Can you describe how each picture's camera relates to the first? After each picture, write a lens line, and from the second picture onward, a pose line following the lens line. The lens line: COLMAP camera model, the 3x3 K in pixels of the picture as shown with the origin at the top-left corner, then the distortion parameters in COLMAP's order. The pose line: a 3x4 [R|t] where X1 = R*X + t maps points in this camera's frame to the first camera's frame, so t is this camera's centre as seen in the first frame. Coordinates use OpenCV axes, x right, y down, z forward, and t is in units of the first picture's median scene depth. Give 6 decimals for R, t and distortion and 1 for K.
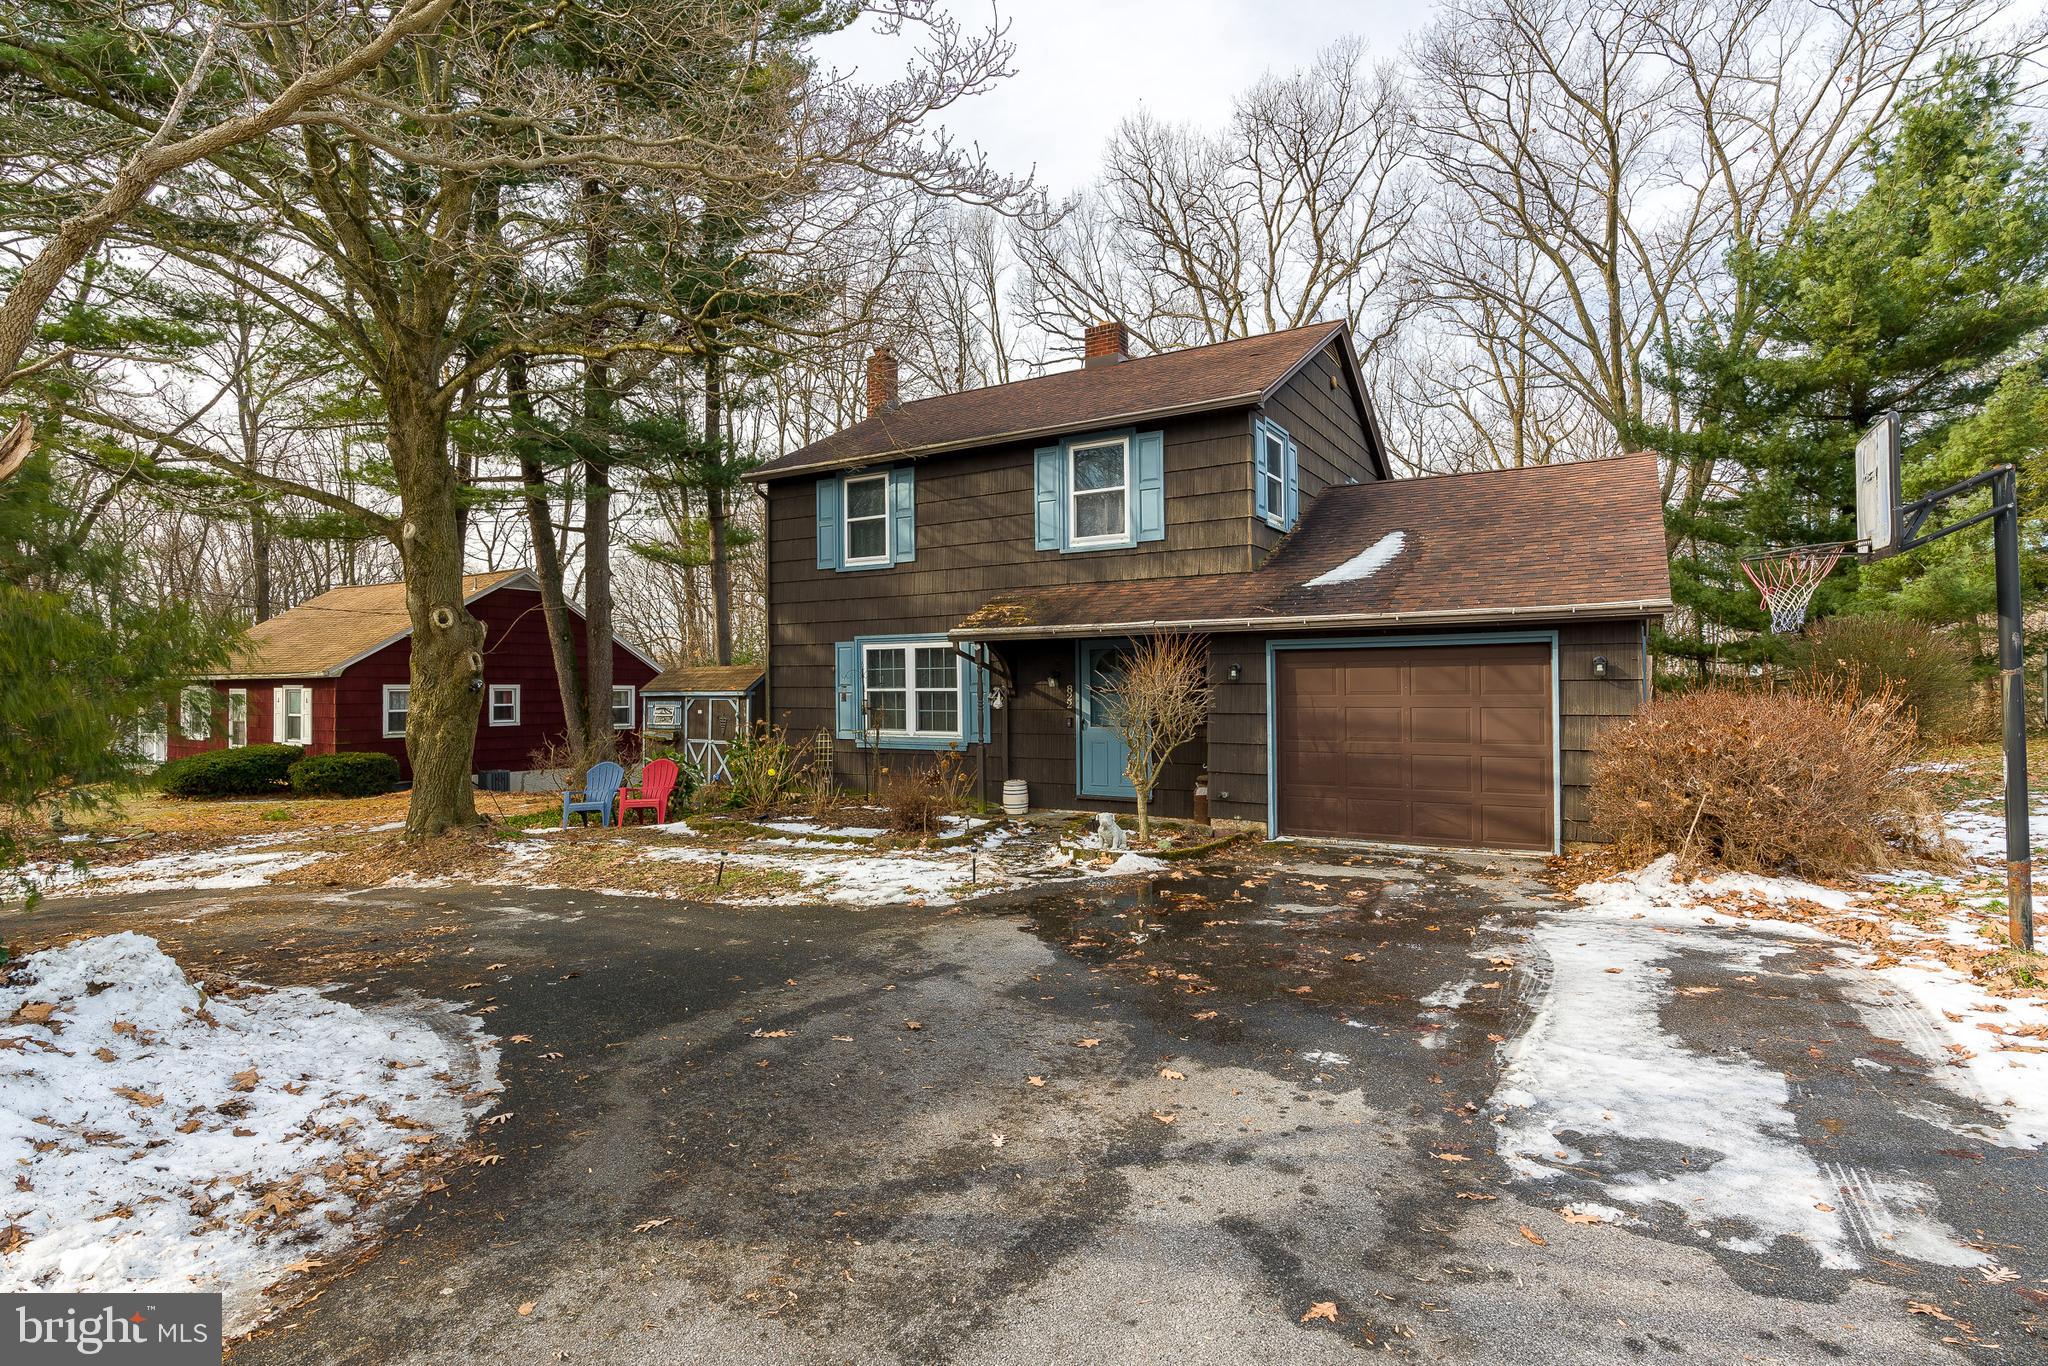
lens RADIAL K [[975.9, 0, 1024.0], [0, 975.9, 683.0], [0, 0, 1]] dist [0.001112, 0.000683]
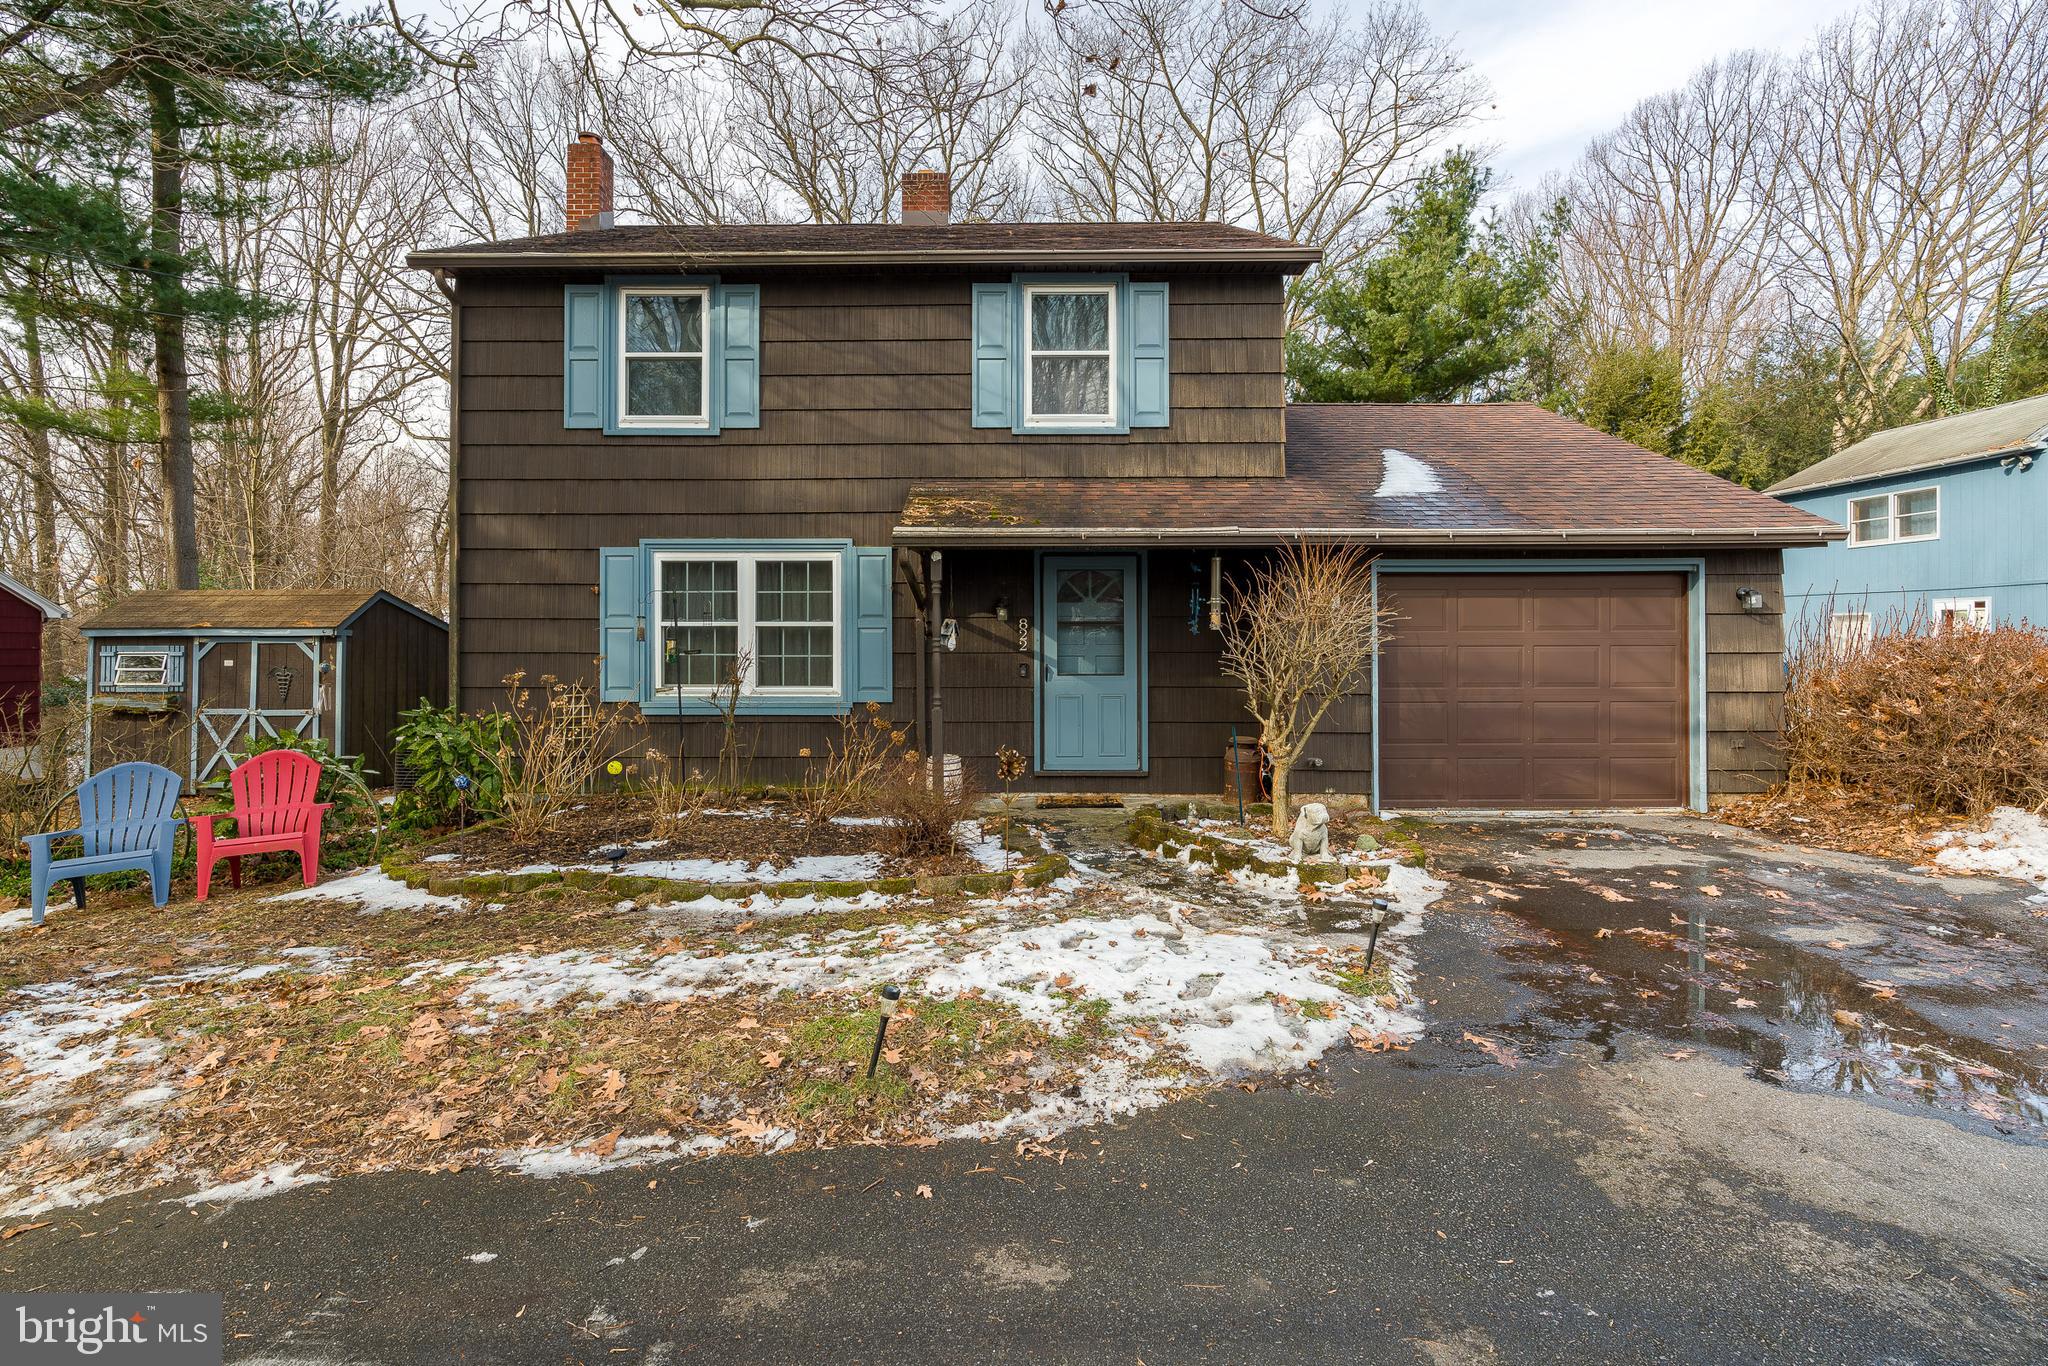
lens RADIAL K [[914.8, 0, 1017.9], [0, 914.8, 632.9], [0, 0, 1]] dist [-0.001807, 0.000978]
pose [[0.867388, 0.010884, 0.497514, -0.265103], [-0.007108, 0.999930, -0.009482, 0.017481], [-0.497582, 0.004688, 0.867404, 0.380818]]
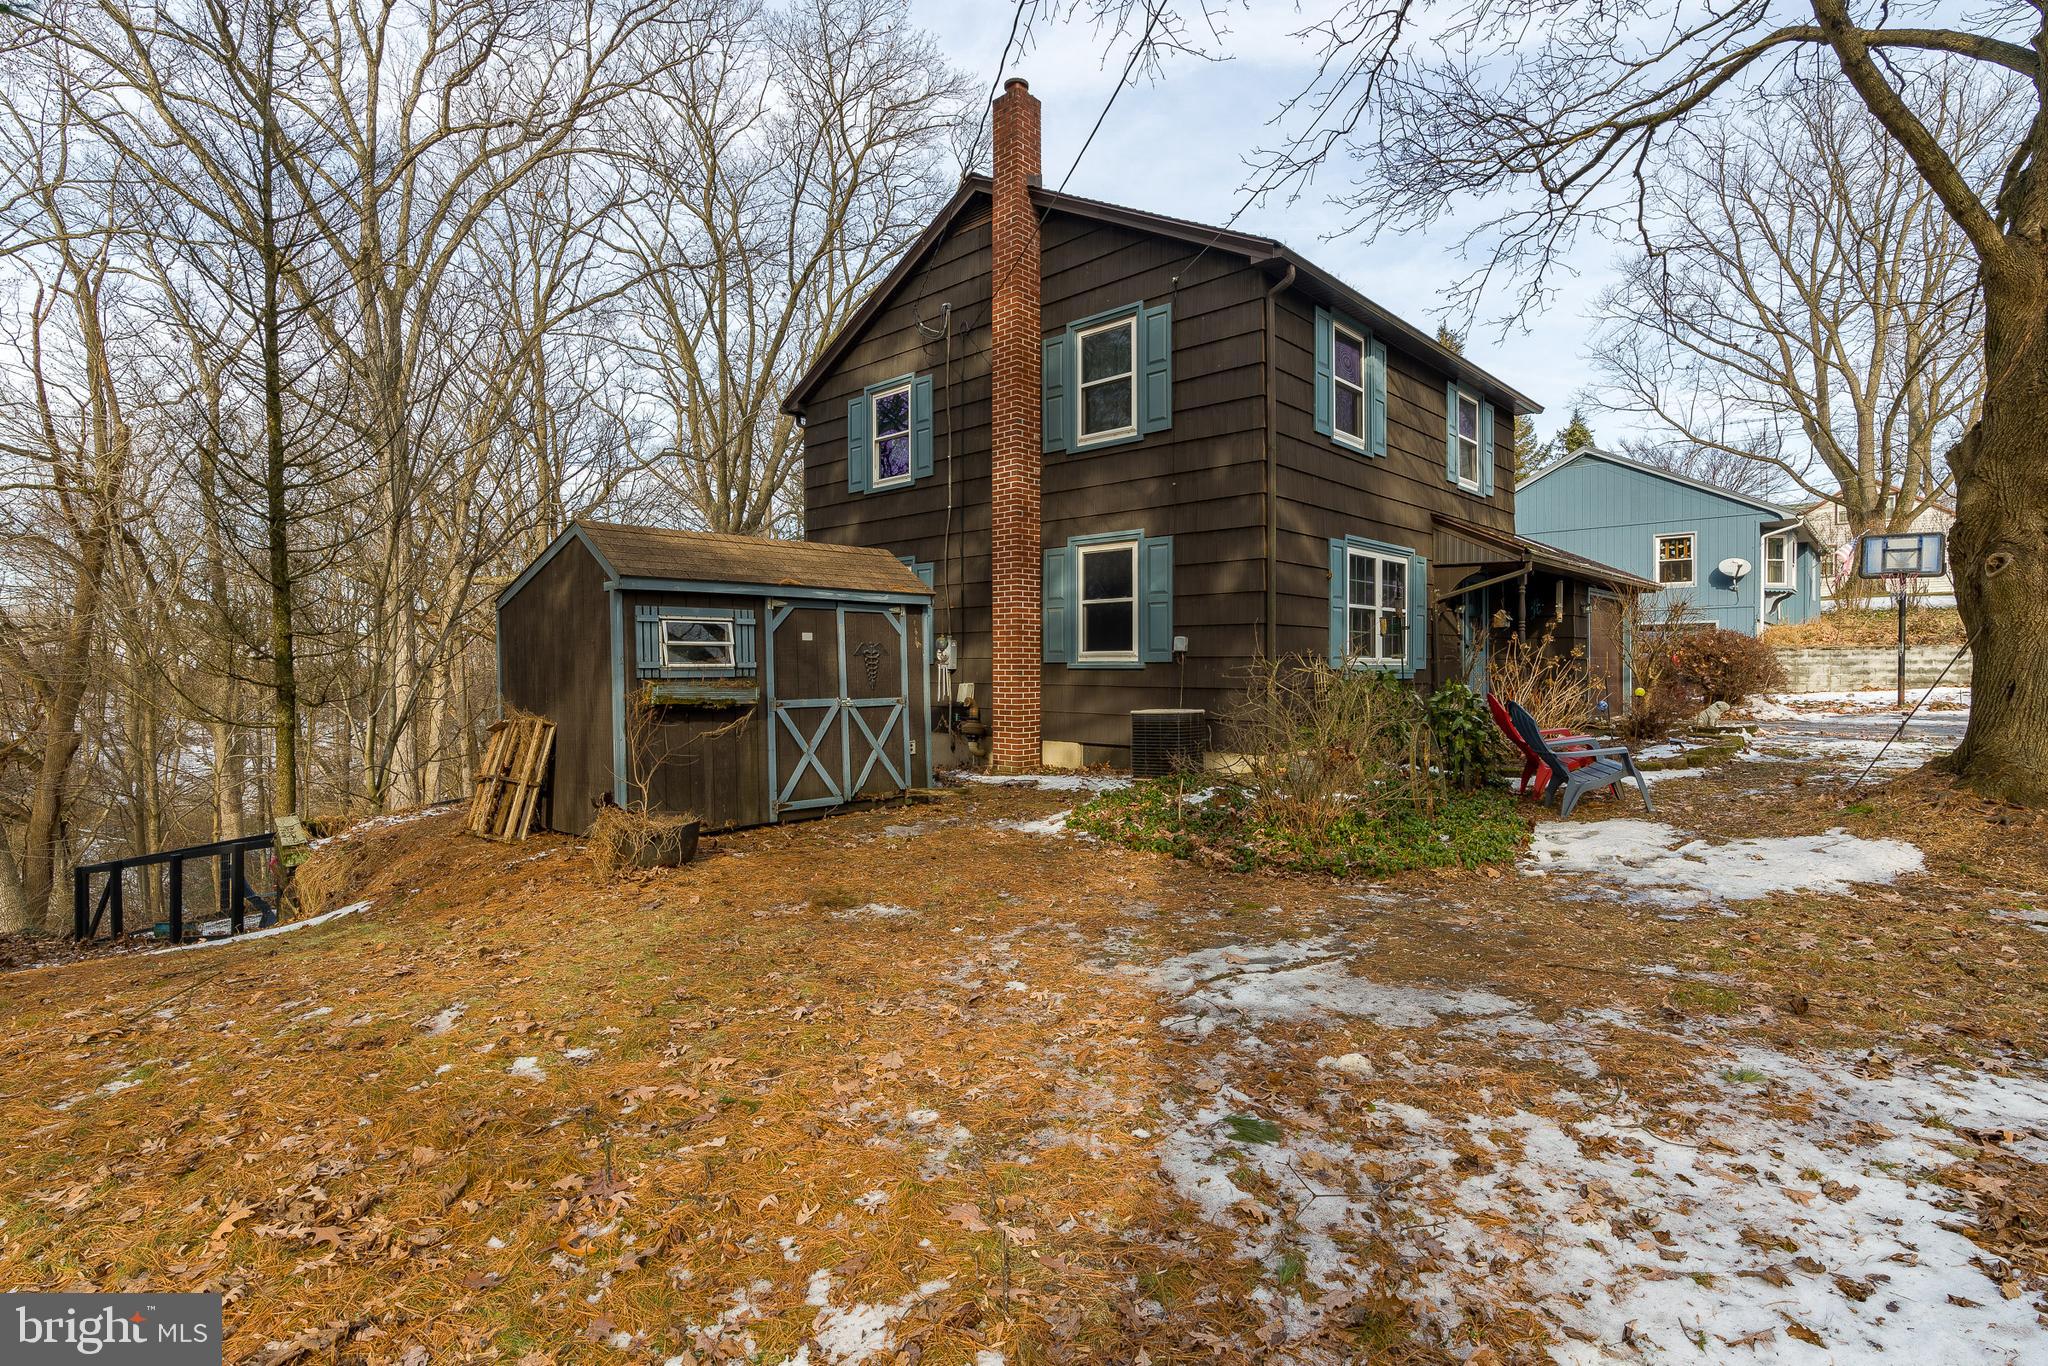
lens RADIAL K [[975.9, 0, 1024.0], [0, 975.9, 683.0], [0, 0, 1]] dist [0.001112, 0.000683]
pose [[0.223263, -0.016328, 0.974621, -1.012381], [-0.003851, 0.999837, 0.017633, 0.057985], [-0.974751, -0.007690, 0.223164, 1.117145]]
